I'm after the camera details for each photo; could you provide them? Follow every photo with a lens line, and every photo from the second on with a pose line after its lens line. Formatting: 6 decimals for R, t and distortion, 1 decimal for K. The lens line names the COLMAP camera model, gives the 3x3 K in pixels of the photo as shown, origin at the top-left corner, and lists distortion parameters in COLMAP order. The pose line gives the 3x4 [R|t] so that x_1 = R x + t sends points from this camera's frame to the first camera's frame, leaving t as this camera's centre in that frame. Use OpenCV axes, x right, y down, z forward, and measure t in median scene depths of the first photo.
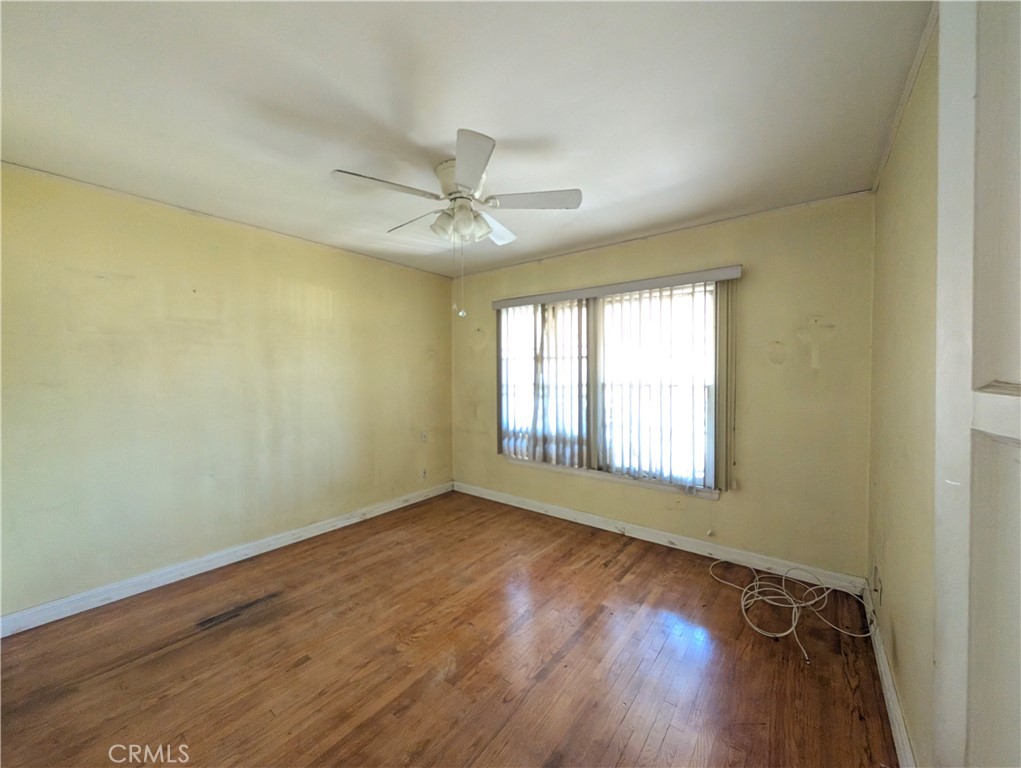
lens RADIAL K [[390.1, 0, 508.7], [0, 390.1, 380.2], [0, 0, 1]] dist [0.001231, -0.000279]
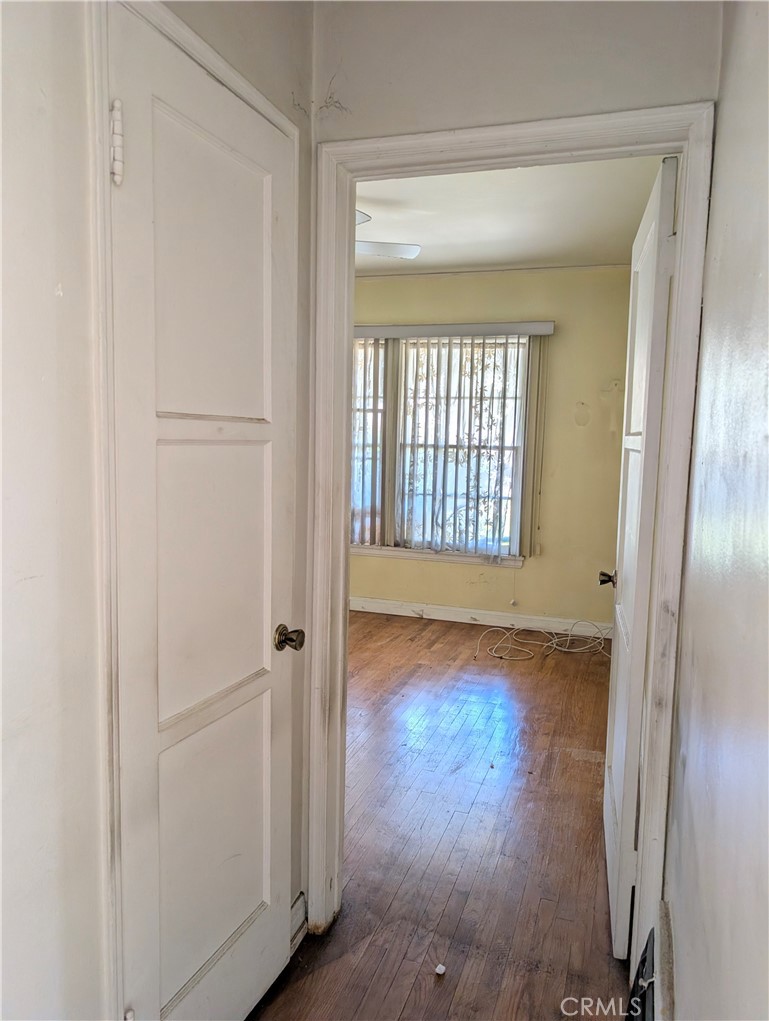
lens RADIAL K [[720.4, 0, 382.2], [0, 720.4, 513.0], [0, 0, 1]] dist [-0.003757, -0.000714]
pose [[0.944855, -0.004061, 0.327464, -0.352046], [-0.024800, 0.996165, 0.083909, 0.033330], [-0.326549, -0.087403, 0.941130, -0.519847]]
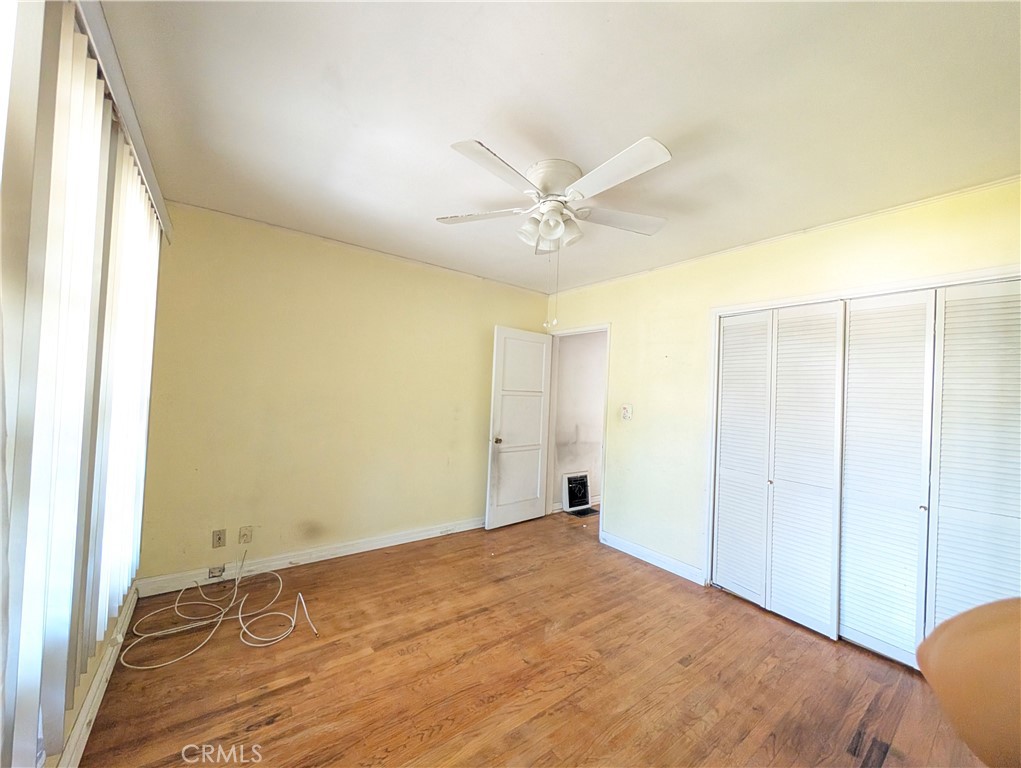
lens RADIAL K [[390.1, 0, 506.6], [0, 390.1, 379.3], [0, 0, 1]] dist [0.001231, -0.000279]
pose [[-0.962418, -0.033905, 0.269449, -0.202330], [-0.035684, 0.999362, -0.001705, -0.028364], [-0.269219, -0.011256, -0.963013, 1.384579]]
